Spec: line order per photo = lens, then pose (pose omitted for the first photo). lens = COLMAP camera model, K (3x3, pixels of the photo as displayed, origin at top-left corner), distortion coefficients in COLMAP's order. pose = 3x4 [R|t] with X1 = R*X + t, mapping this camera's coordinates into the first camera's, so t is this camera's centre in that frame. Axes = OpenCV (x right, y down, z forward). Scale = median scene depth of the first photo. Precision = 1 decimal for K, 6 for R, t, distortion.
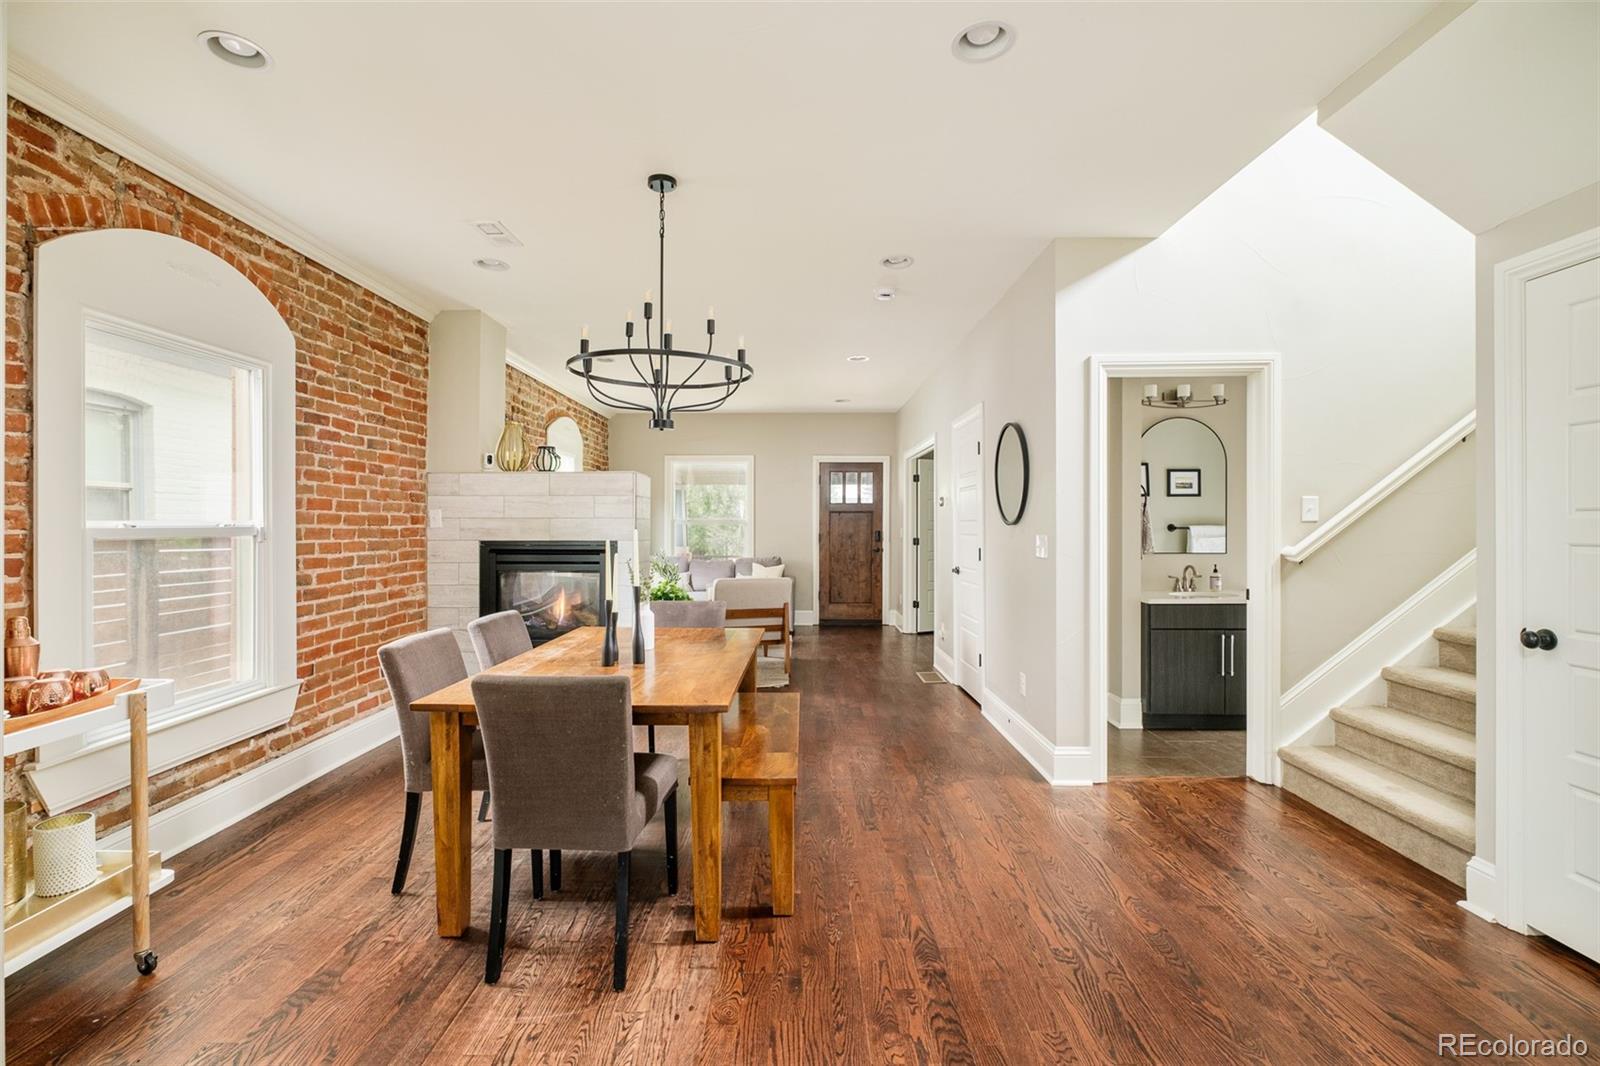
lens RADIAL K [[724.3, 0, 798.3], [0, 724.3, 521.3], [0, 0, 1]] dist [-0.001791, -0.000300]
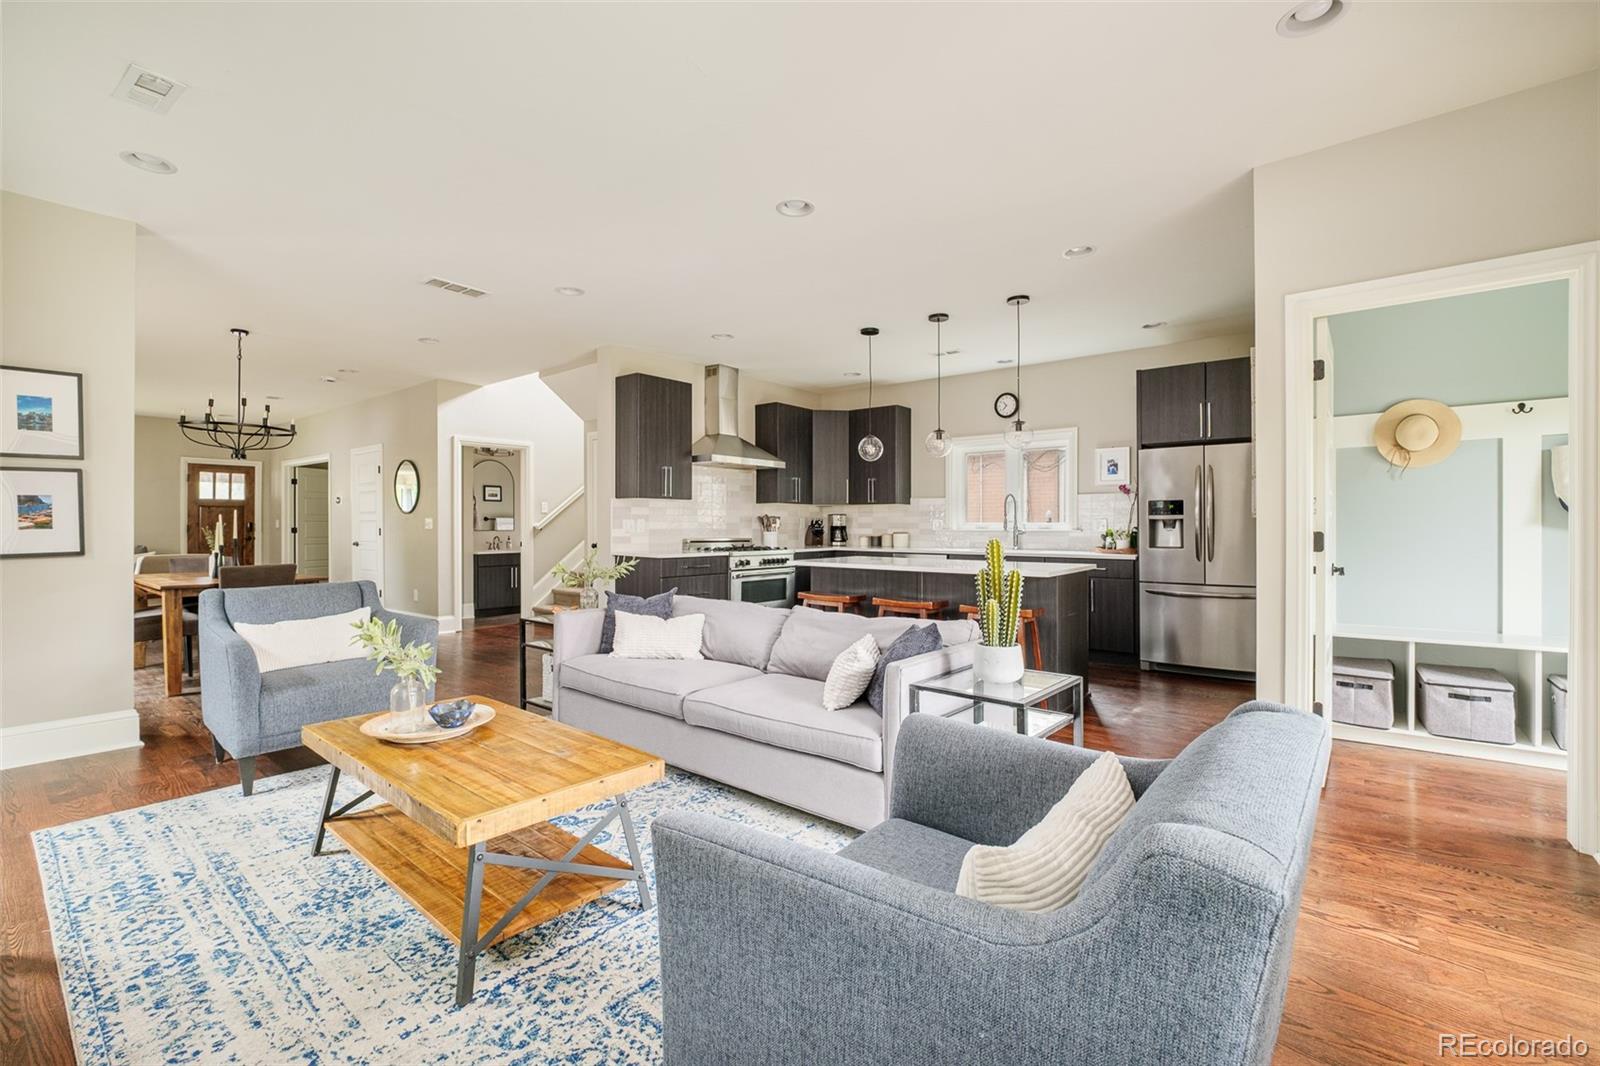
lens RADIAL K [[716.6, 0, 800.0], [0, 716.6, 533.0], [0, 0, 1]] dist [-0.000833, -0.000116]
pose [[0.619633, -0.007271, 0.784858, -0.485984], [-0.001686, 0.999942, 0.010595, 0.030344], [-0.784890, -0.007888, 0.619585, -0.870790]]
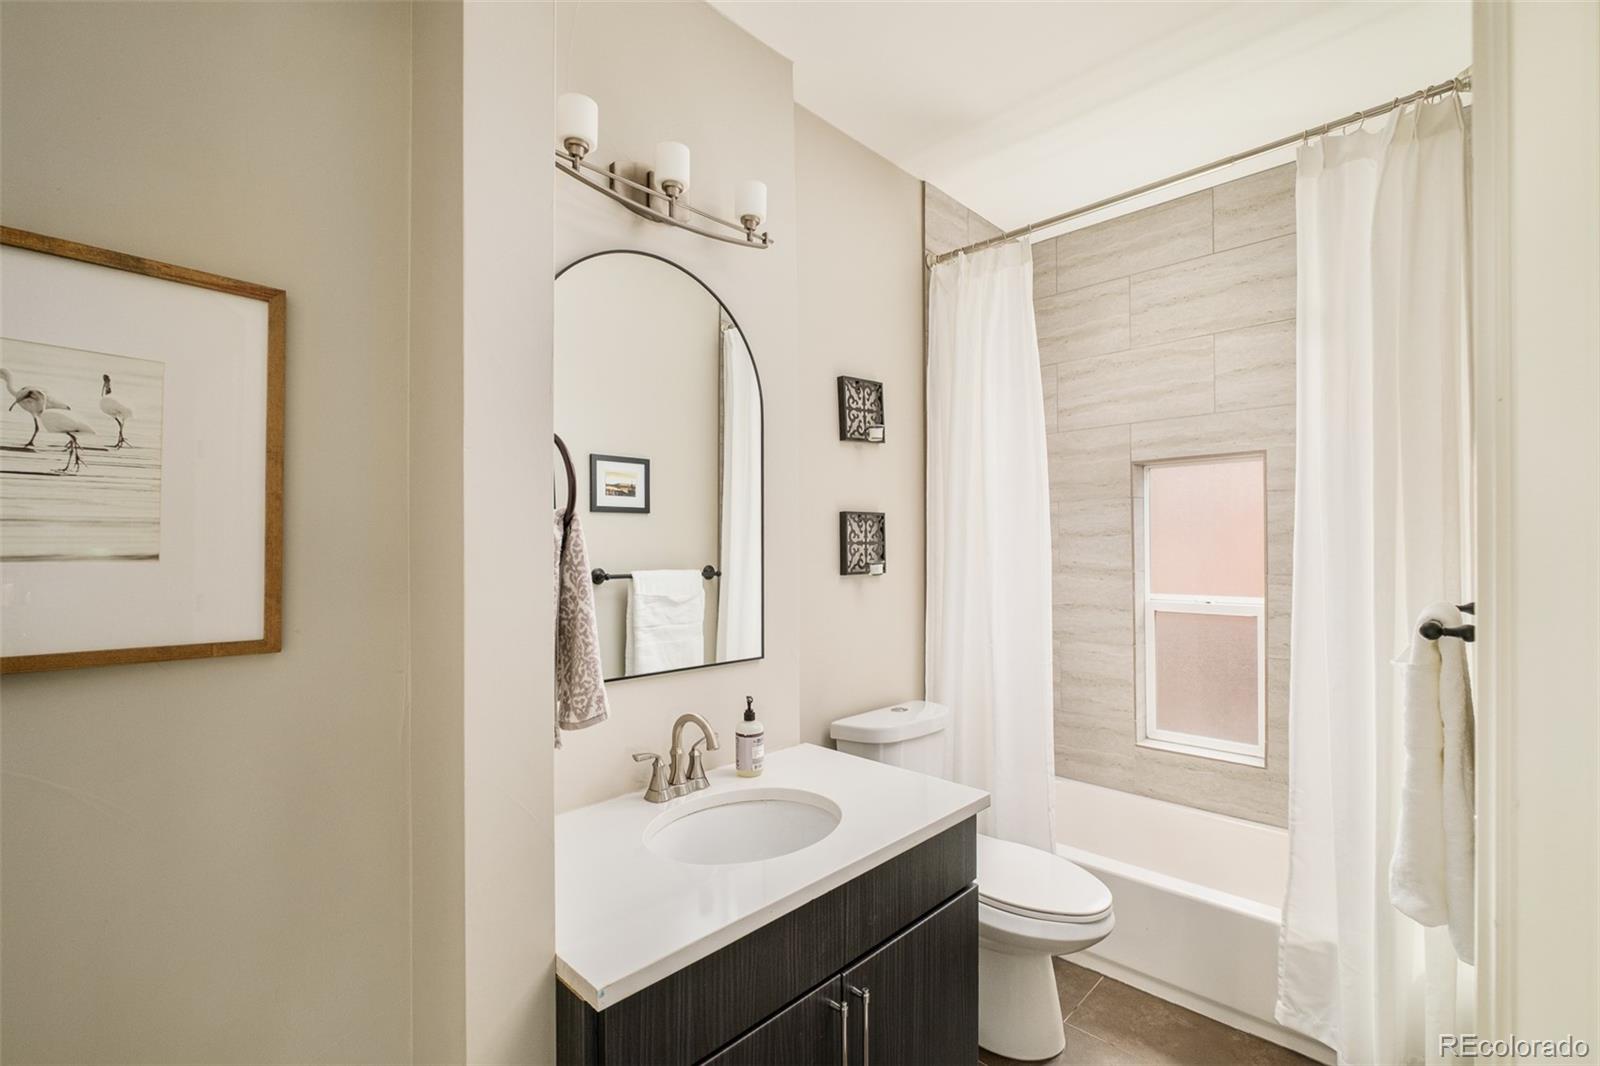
lens RADIAL K [[703.3, 0, 791.1], [0, 703.3, 542.5], [0, 0, 1]] dist [-0.000175, -0.000122]
pose [[0.700059, 0.001512, 0.714084, 0.348508], [0.005614, 0.999955, -0.007621, -0.011713], [-0.714063, 0.009344, 0.700019, 0.746979]]
